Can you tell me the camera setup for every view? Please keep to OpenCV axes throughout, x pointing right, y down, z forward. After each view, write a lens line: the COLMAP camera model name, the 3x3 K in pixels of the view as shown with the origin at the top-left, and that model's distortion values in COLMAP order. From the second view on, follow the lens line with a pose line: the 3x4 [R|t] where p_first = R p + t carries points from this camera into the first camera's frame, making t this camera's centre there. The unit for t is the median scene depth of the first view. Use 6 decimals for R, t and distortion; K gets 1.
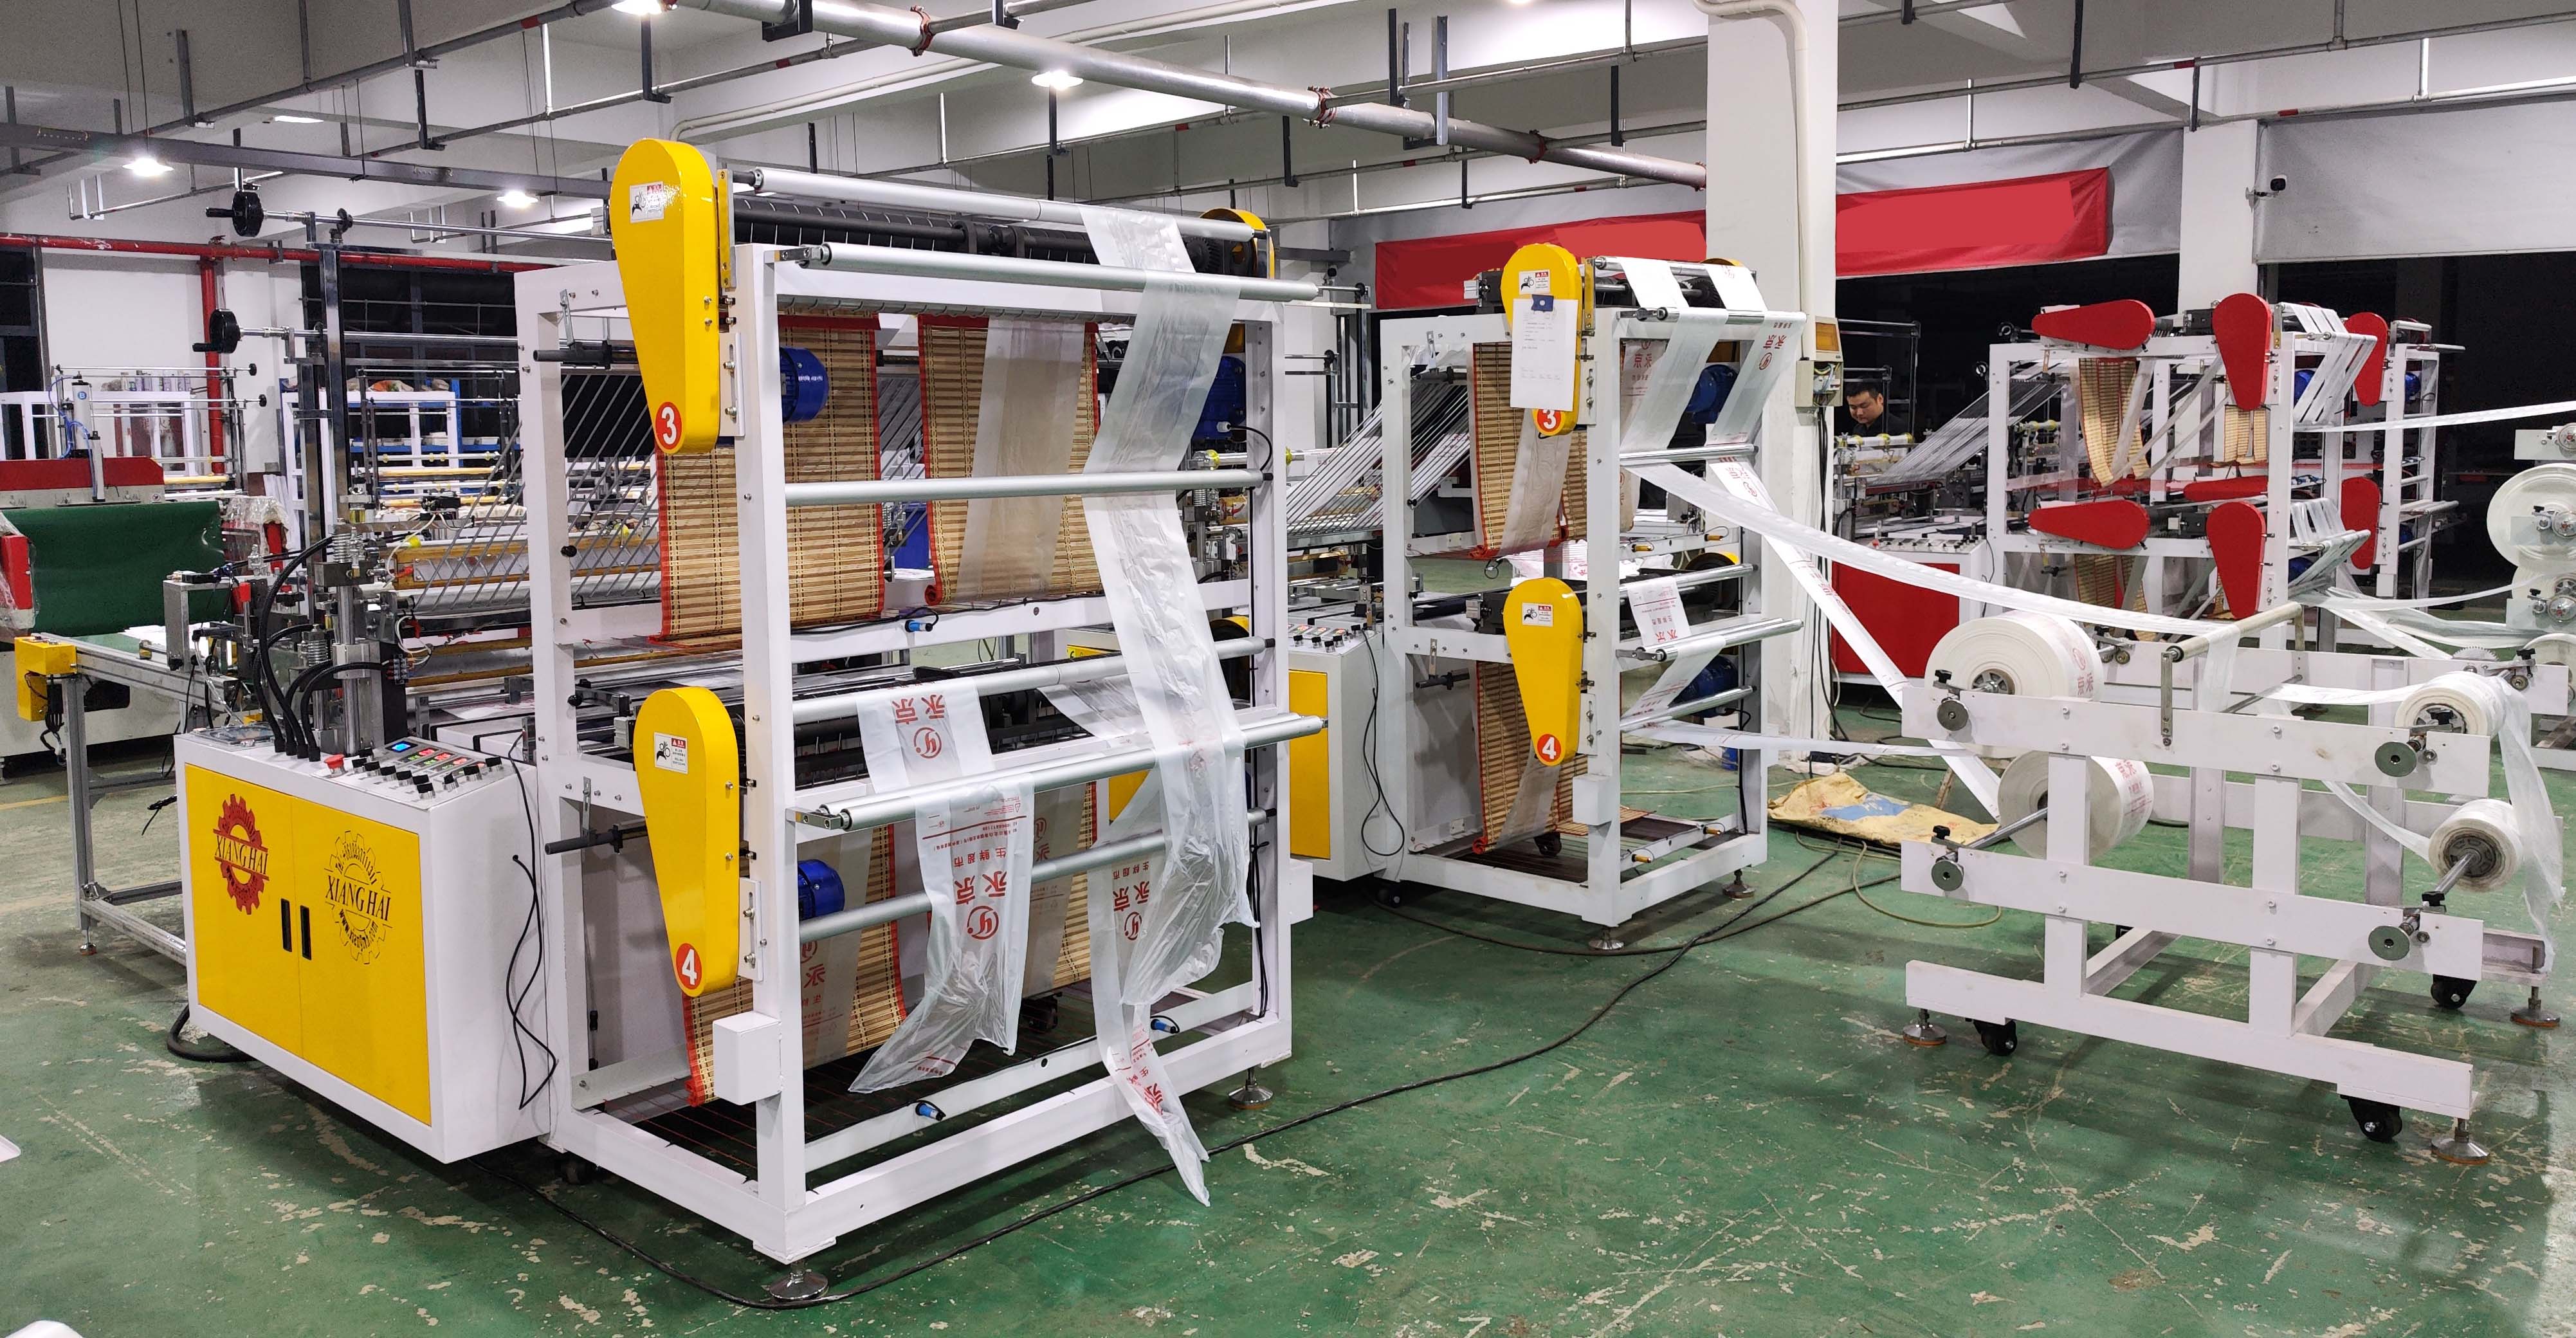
lens RADIAL K [[1830.9, 0, 1253.8], [0, 1830.9, 602.4], [0, 0, 1]] dist [0.016736, -0.009049]
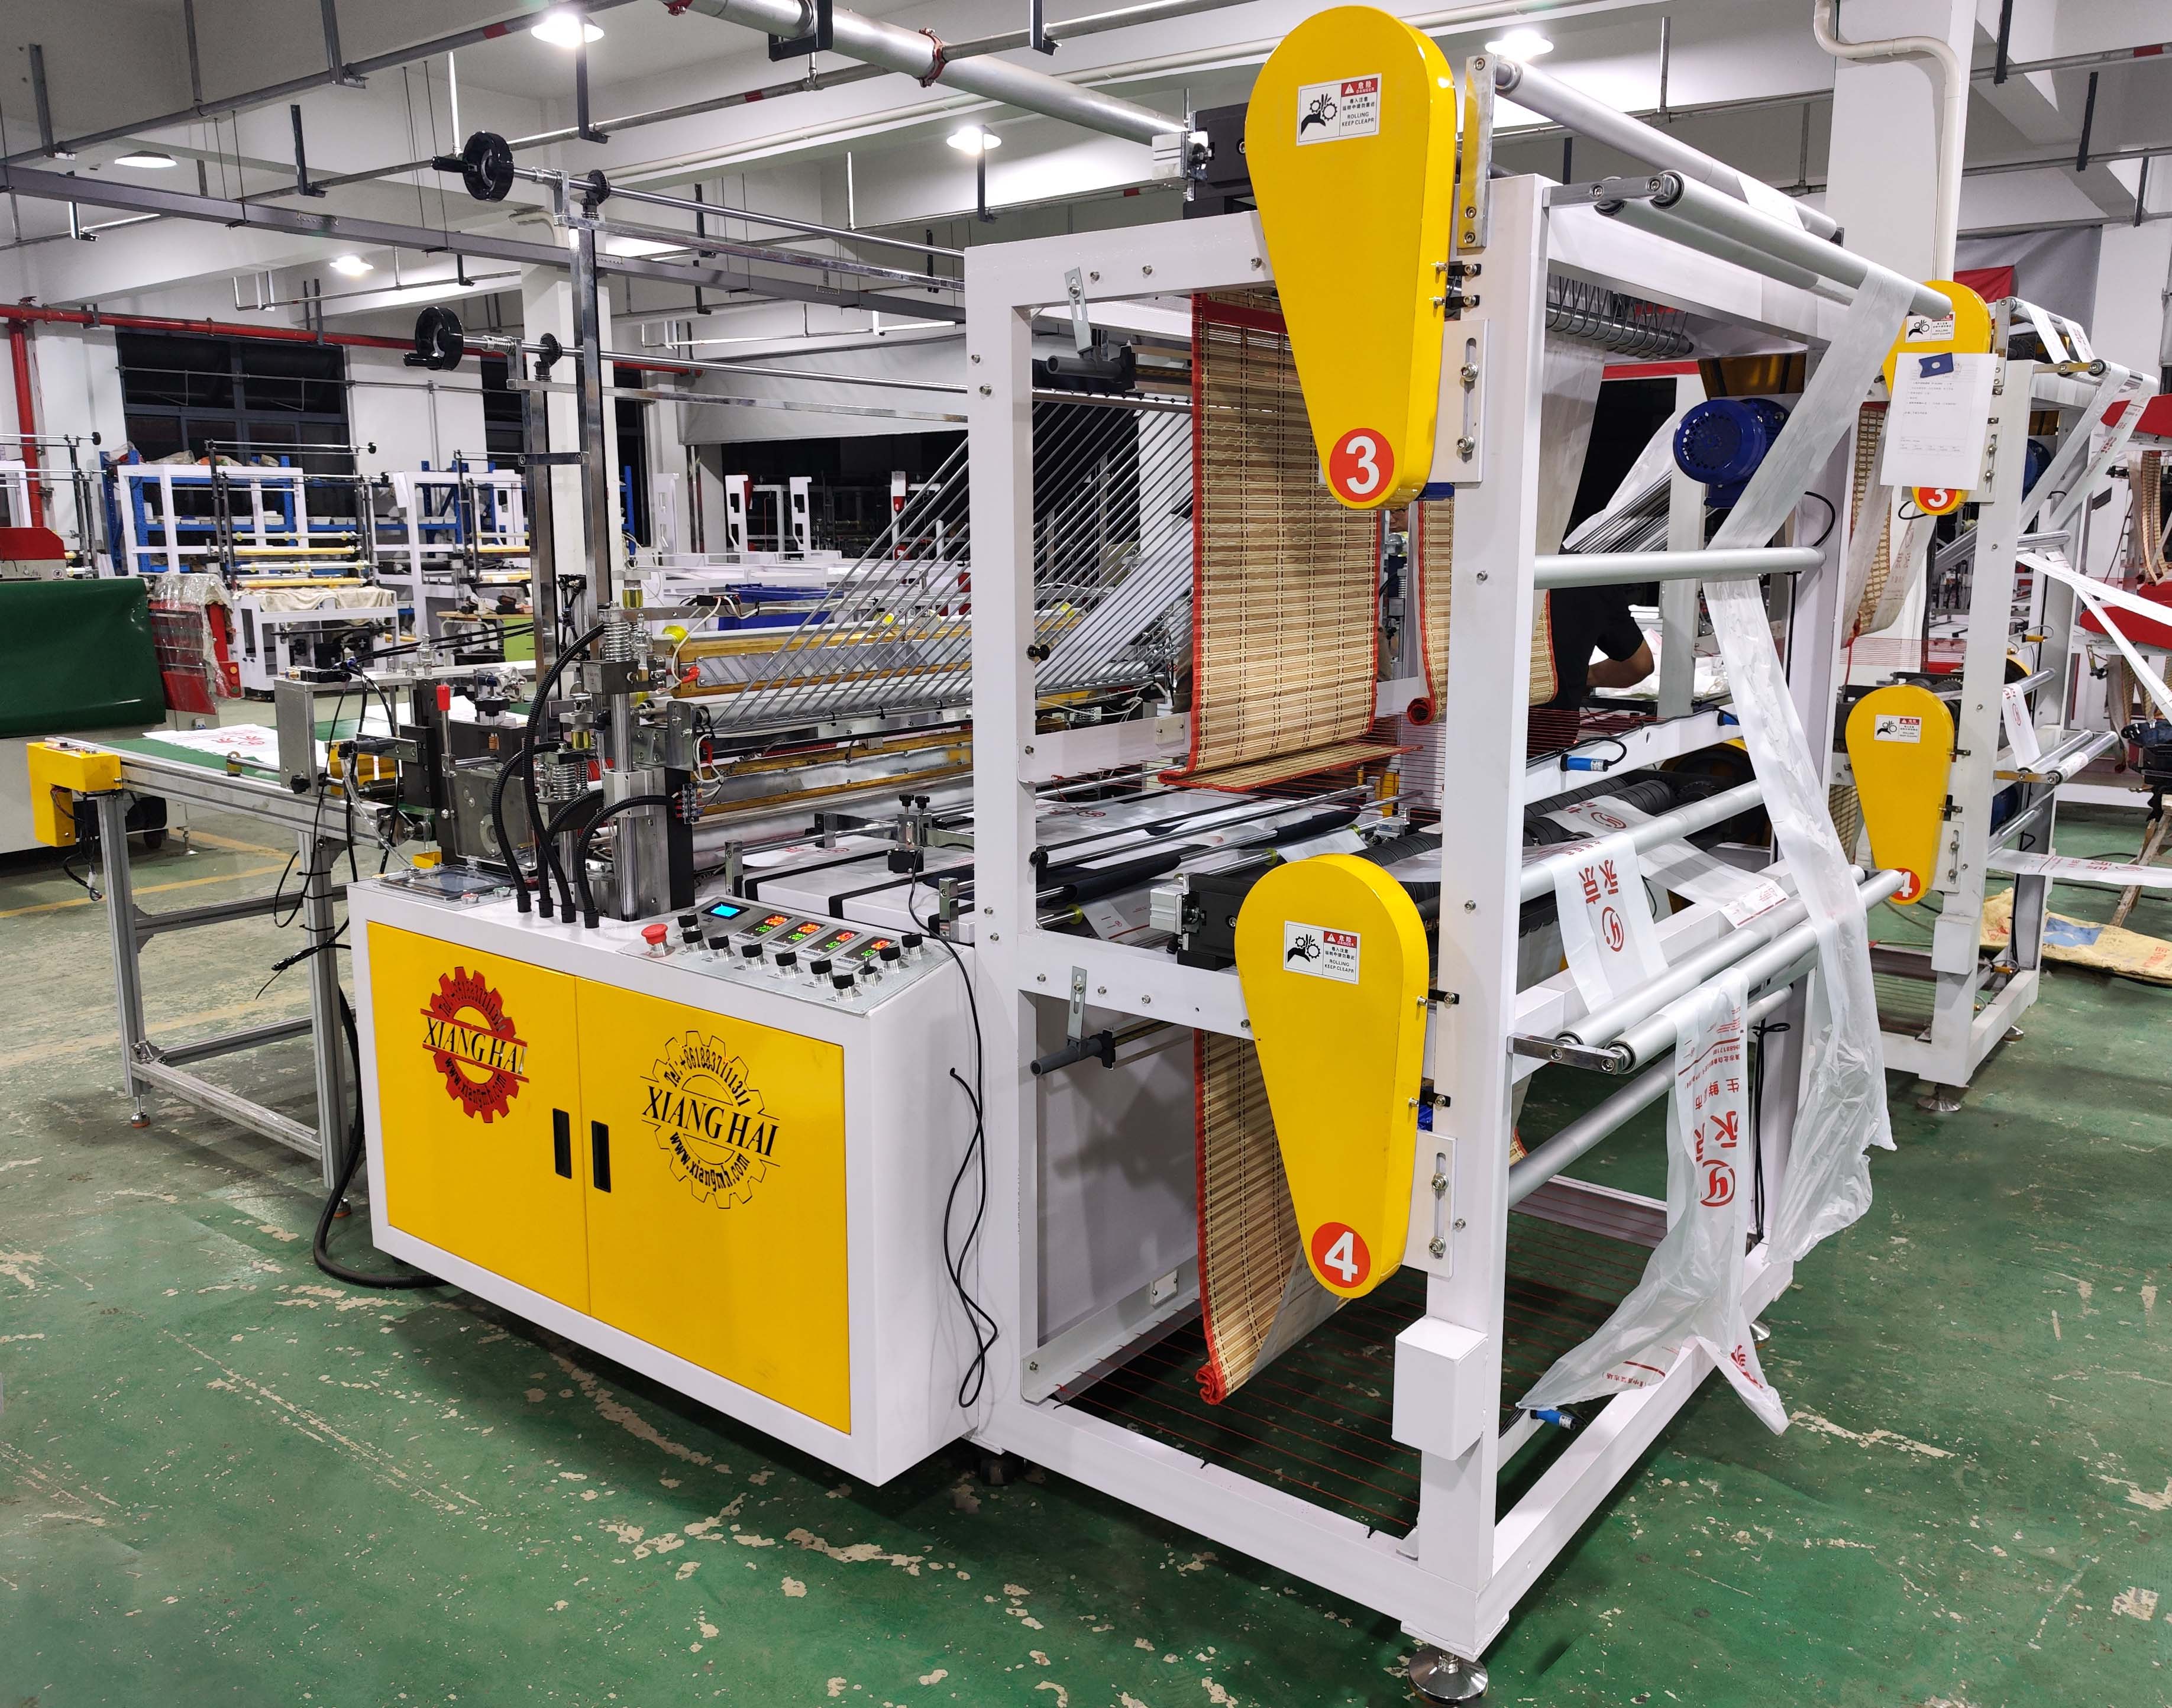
lens RADIAL K [[1695.5, 0, 1093.9], [0, 1695.5, 841.1], [0, 0, 1]] dist [0.021587, -0.008379]
pose [[0.997775, 0.001441, 0.066651, -0.343888], [-0.007403, 0.995978, 0.089288, -0.011778], [-0.066254, -0.089583, 0.993773, 0.293026]]
